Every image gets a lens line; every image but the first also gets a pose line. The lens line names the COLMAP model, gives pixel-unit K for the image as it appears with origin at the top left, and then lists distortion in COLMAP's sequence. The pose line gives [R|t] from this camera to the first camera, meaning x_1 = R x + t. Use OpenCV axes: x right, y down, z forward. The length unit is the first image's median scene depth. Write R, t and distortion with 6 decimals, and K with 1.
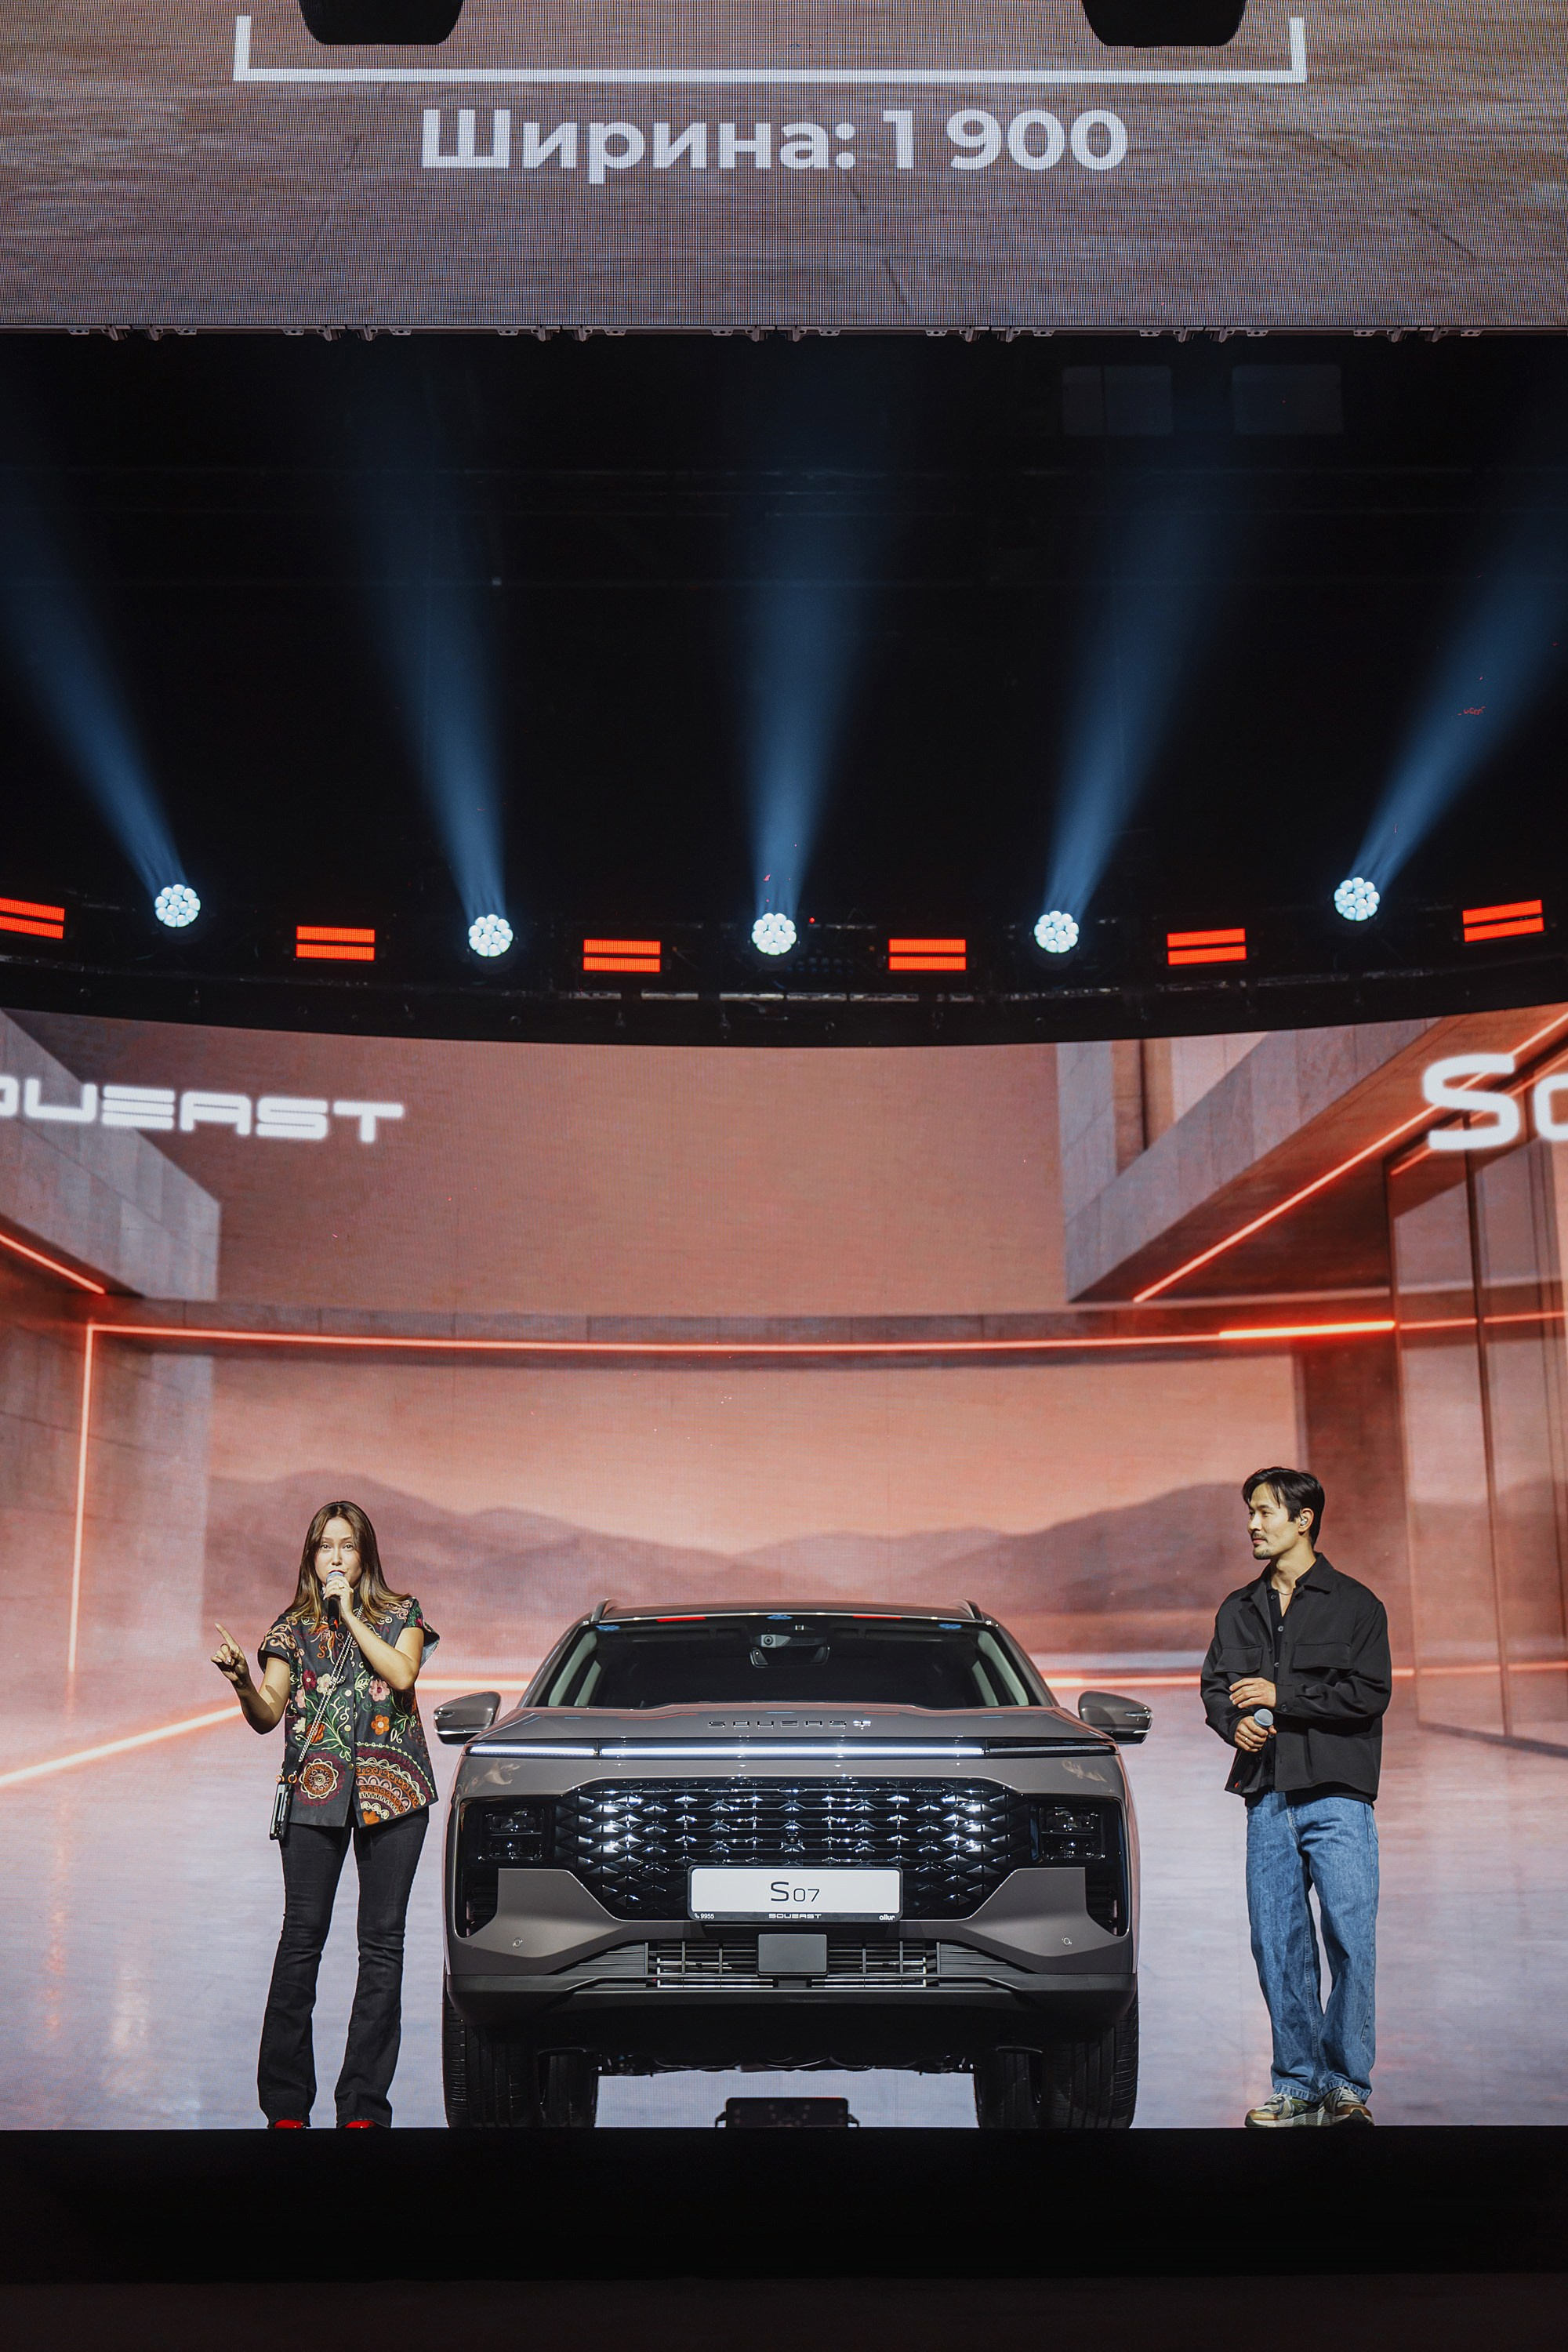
lens RADIAL K [[3240.4, 0, 785.2], [0, 3240.4, 1183.4], [0, 0, 1]] dist [0.009781, -0.069269]
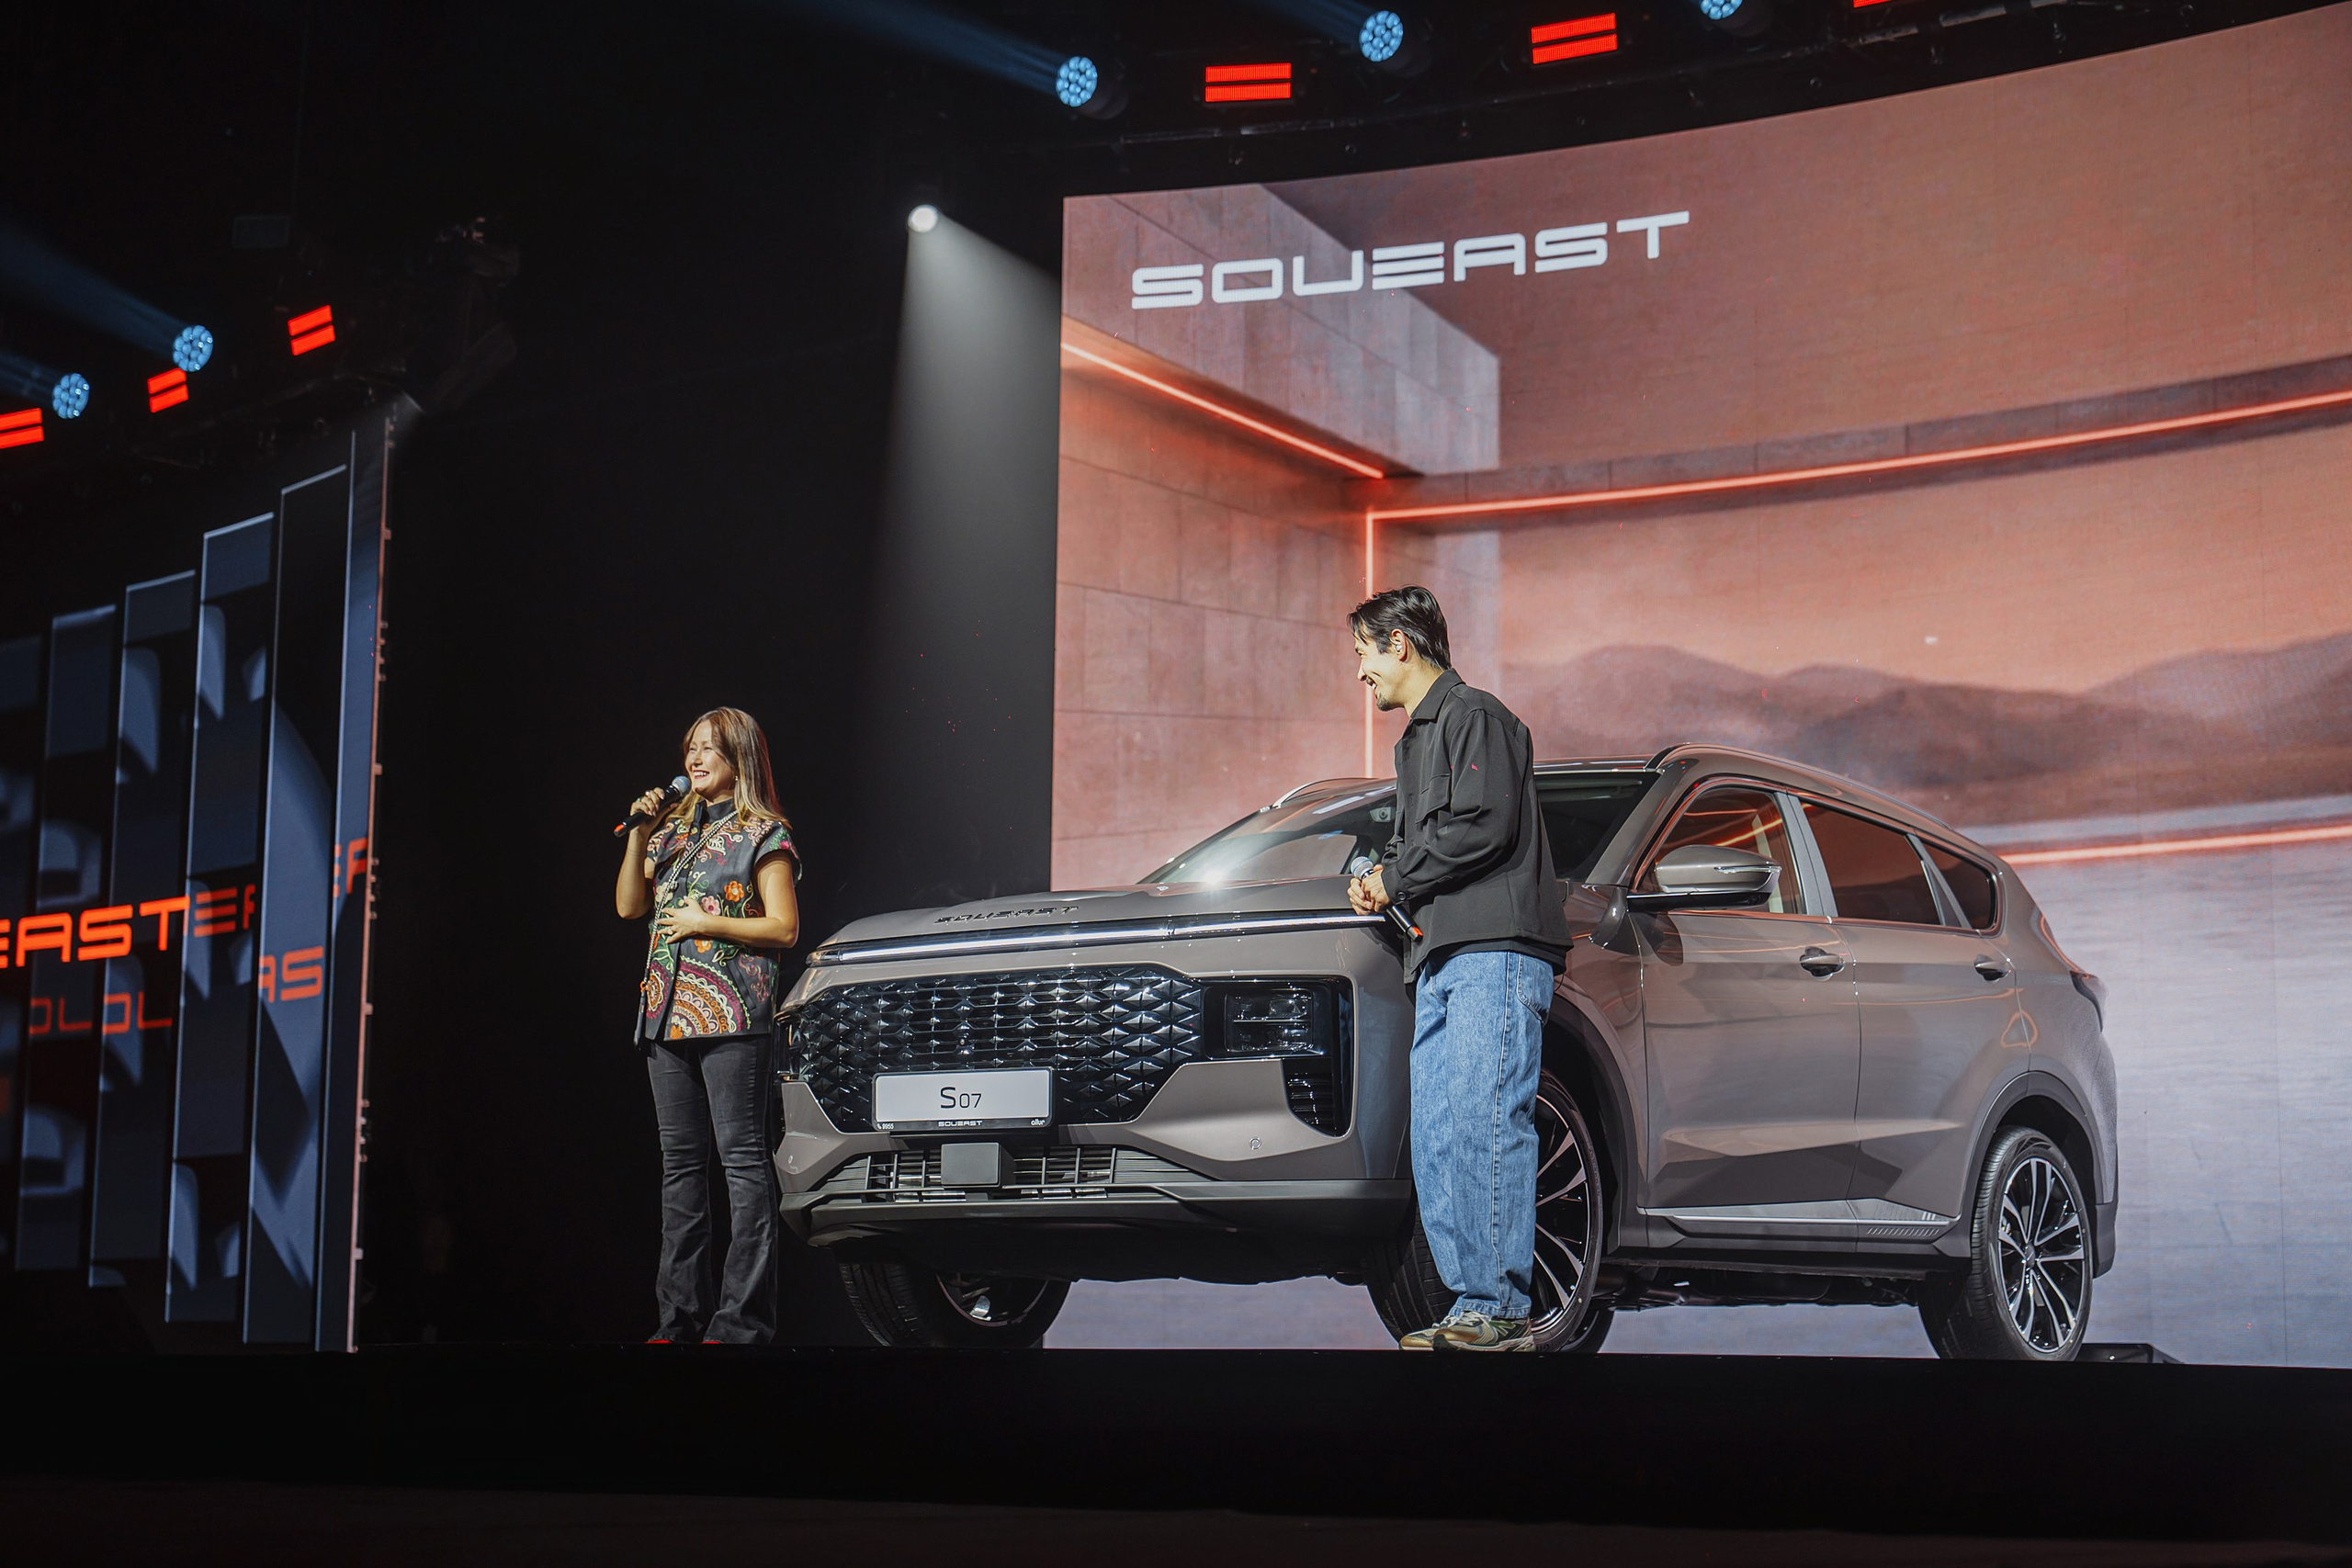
lens RADIAL K [[3749.5, 0, 1184.6], [0, 3749.5, 779.9], [0, 0, 1]] dist [0.000661, -0.077654]
pose [[0.790923, -0.083578, -0.606181, 0.375916], [0.155945, 0.985450, 0.067601, 0.037650], [0.591711, -0.147998, 0.792449, 0.117918]]
